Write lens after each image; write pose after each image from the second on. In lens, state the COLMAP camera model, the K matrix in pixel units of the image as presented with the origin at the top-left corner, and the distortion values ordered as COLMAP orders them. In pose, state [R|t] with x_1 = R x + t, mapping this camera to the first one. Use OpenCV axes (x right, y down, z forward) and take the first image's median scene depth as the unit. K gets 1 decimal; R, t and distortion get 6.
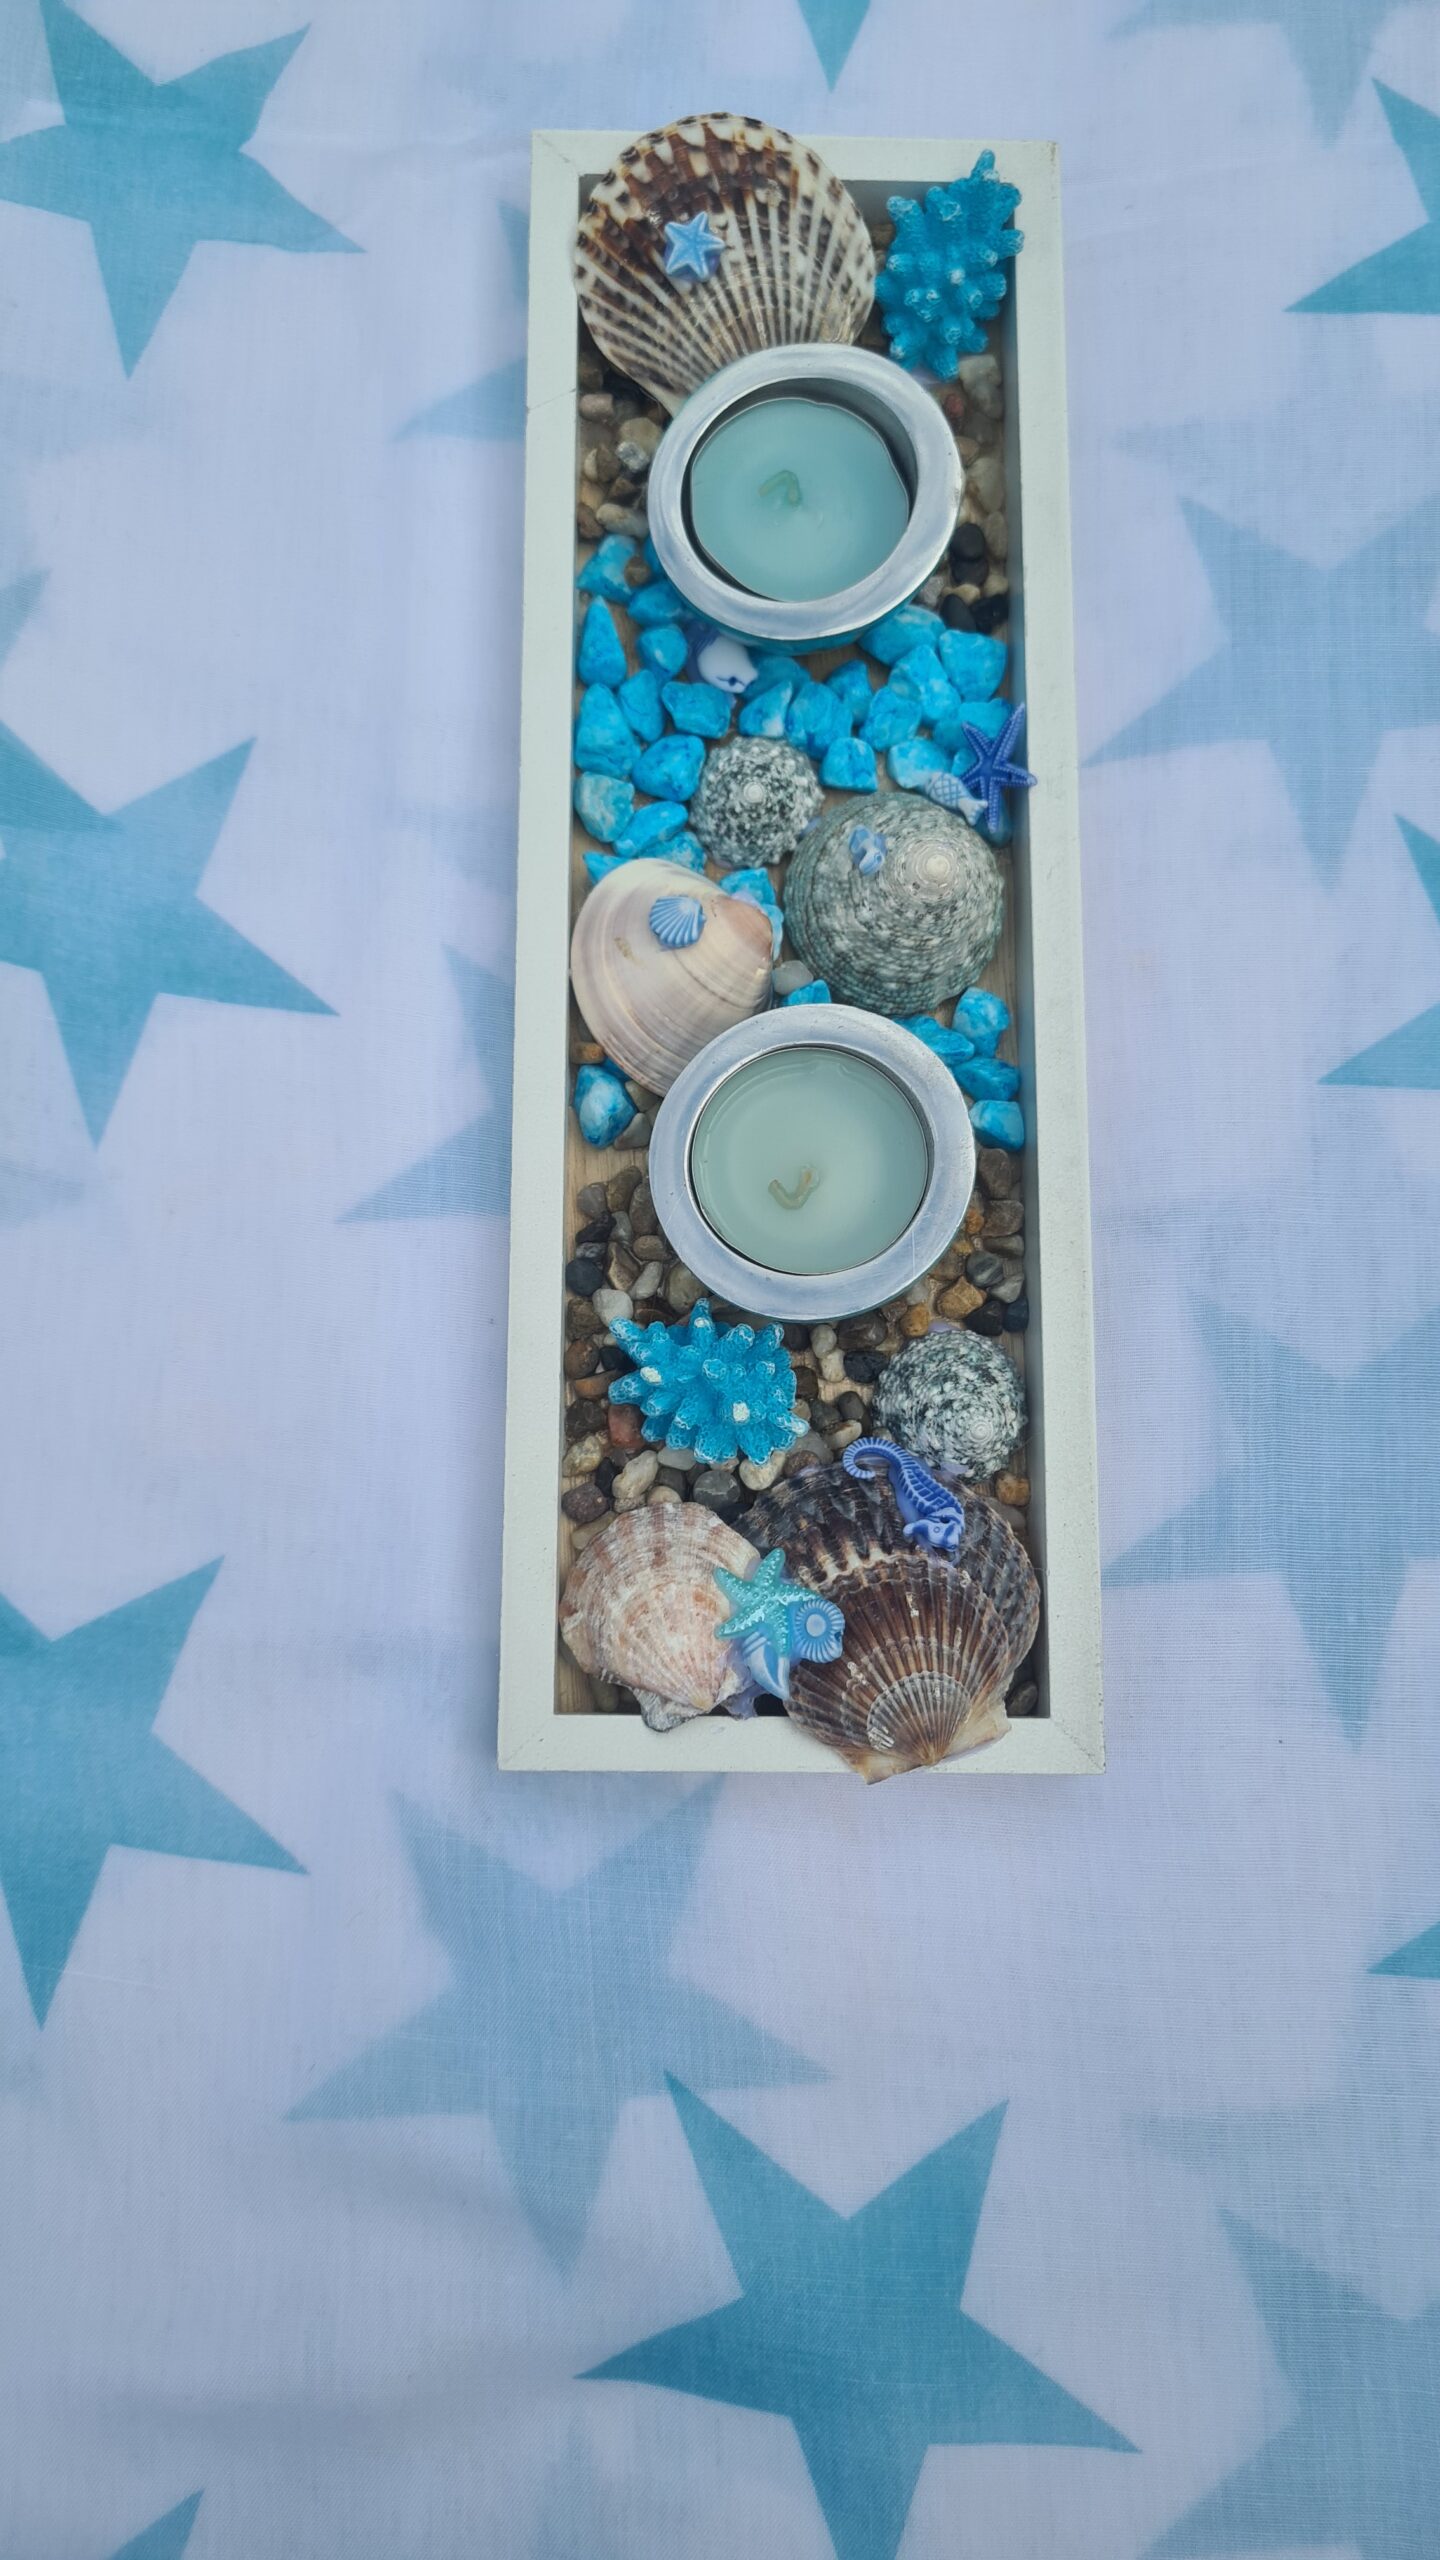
lens RADIAL K [[2115.0, 0, 720.0], [0, 2115.0, 1280.0], [0, 0, 1]] dist [0.007320, 0.012058]
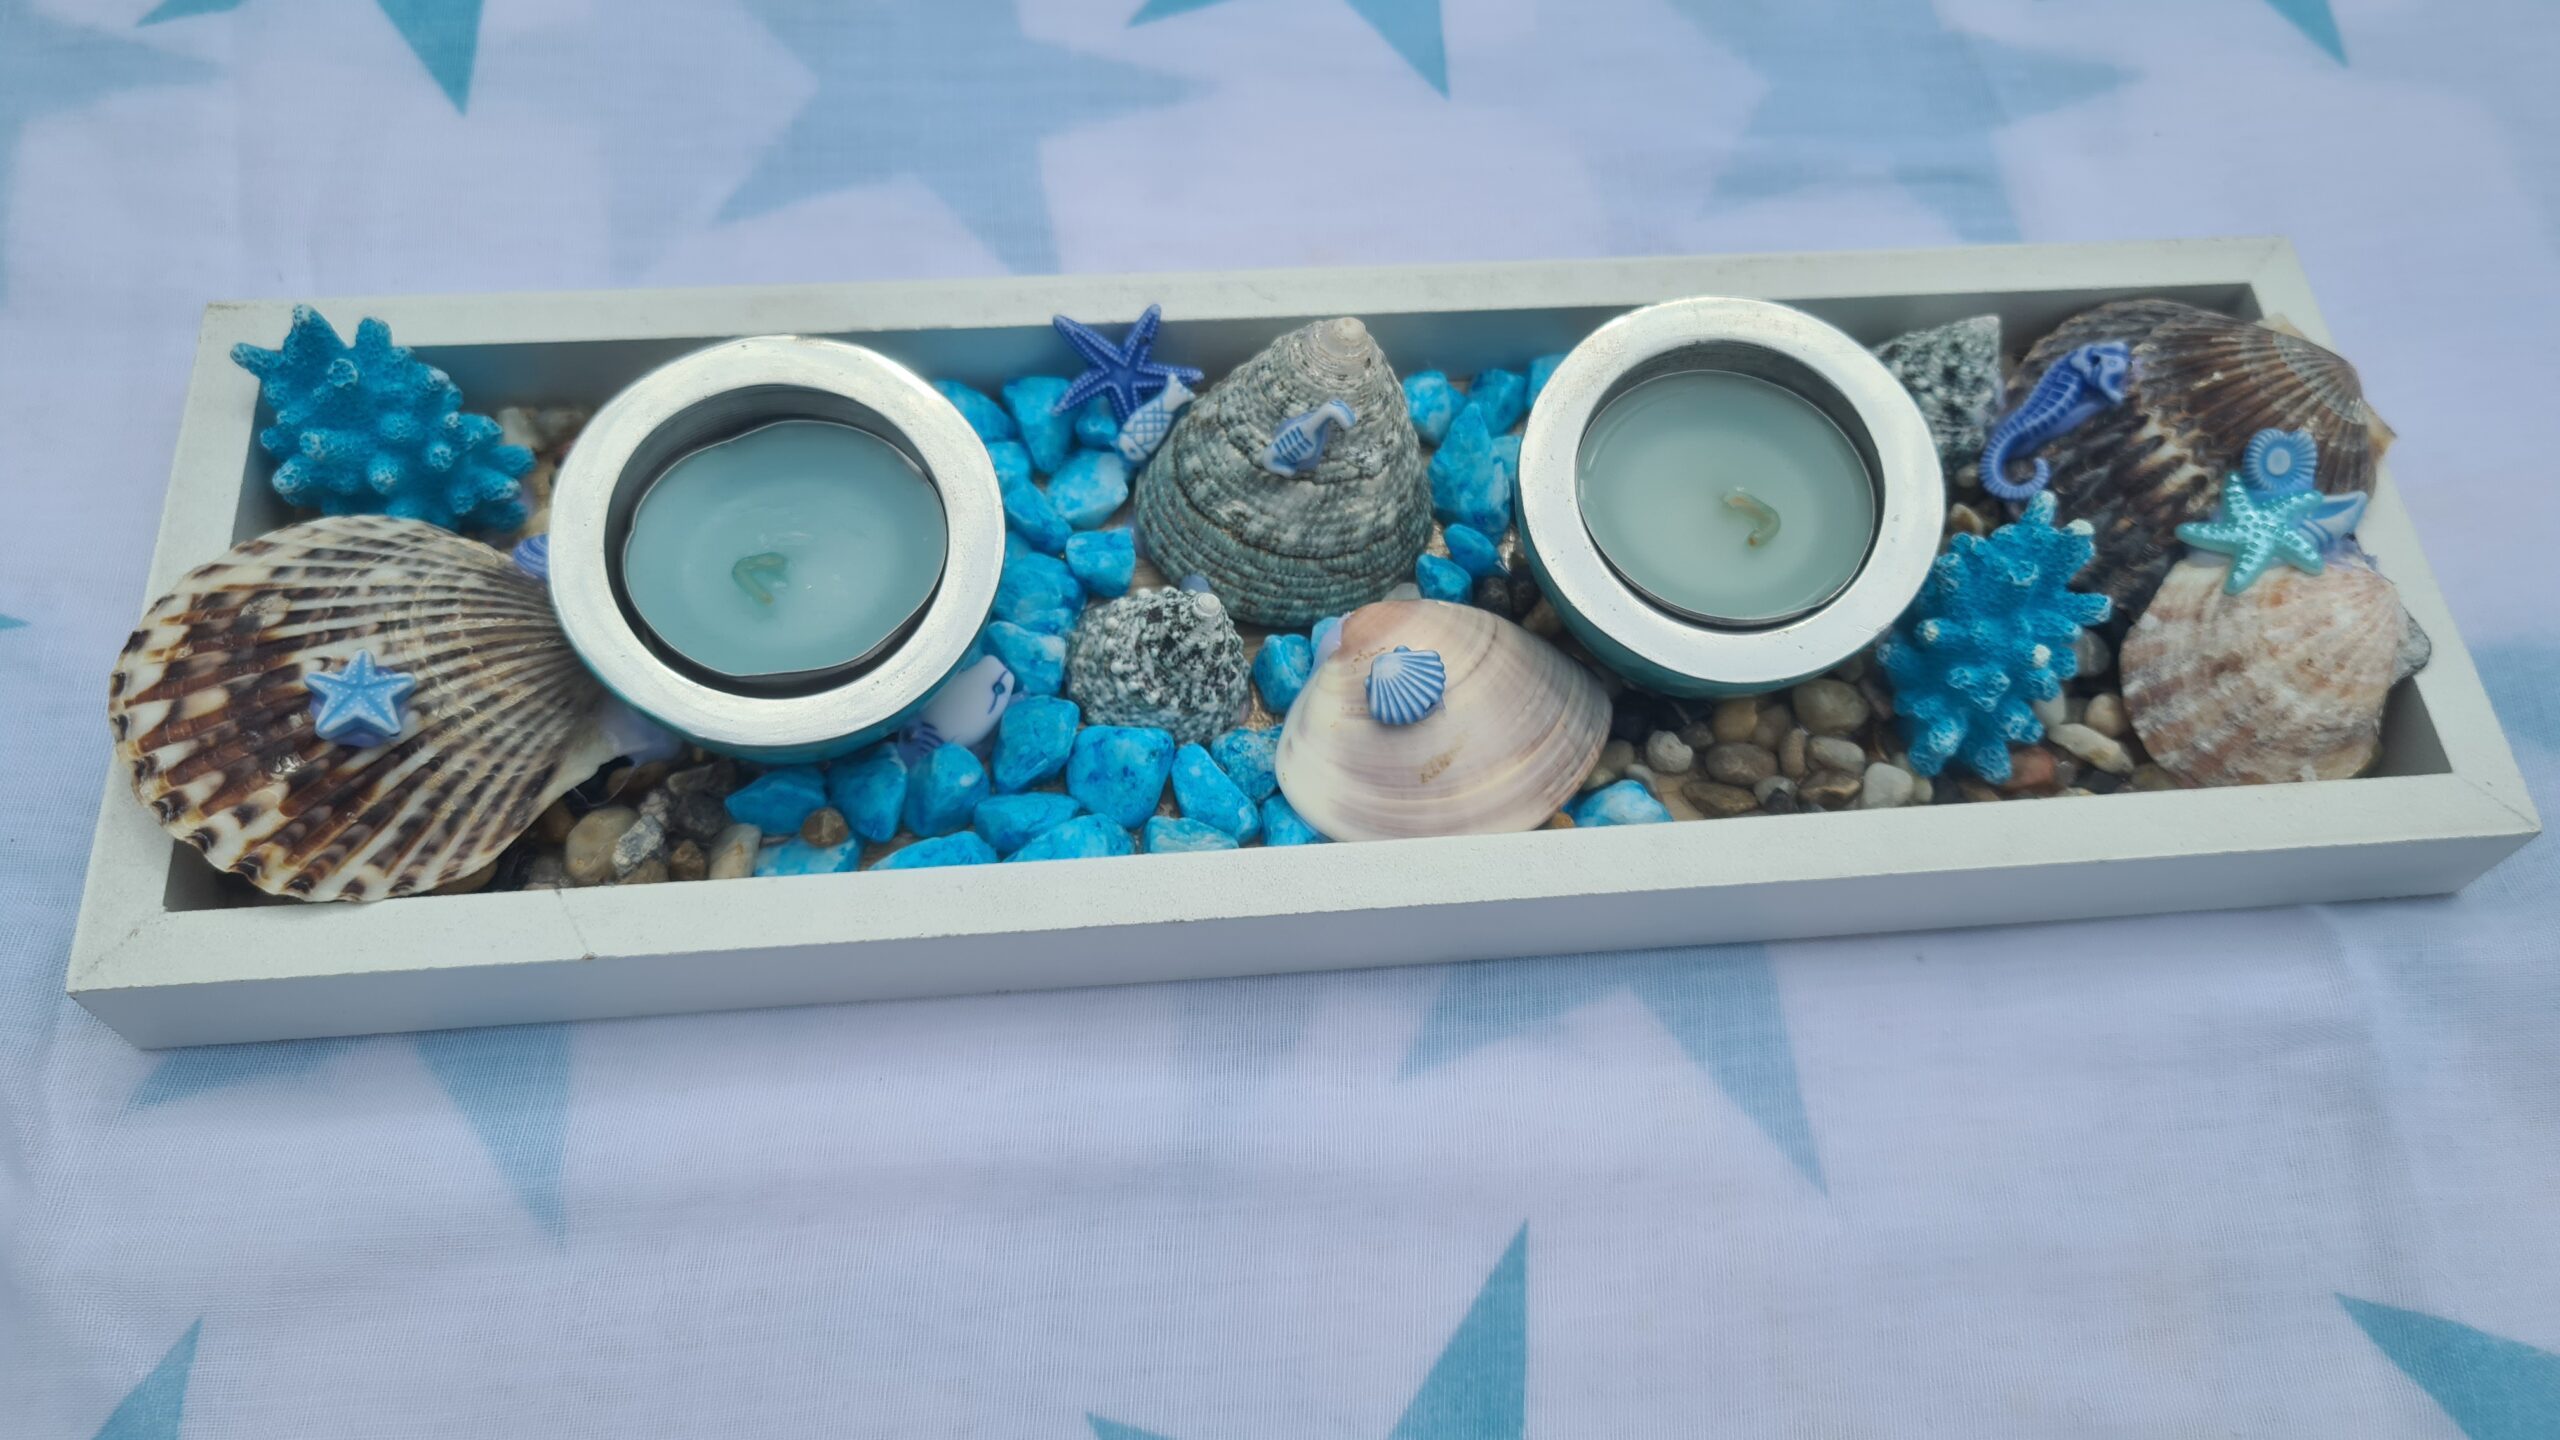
lens RADIAL K [[2115.0, 0, 1284.6], [0, 2115.0, 623.2], [0, 0, 1]] dist [0.007320, 0.012058]
pose [[-0.097569, -0.873173, 0.477545, -0.327900], [0.964313, 0.035724, 0.262343, -0.382000], [-0.246130, 0.486099, 0.838527, 0.372104]]
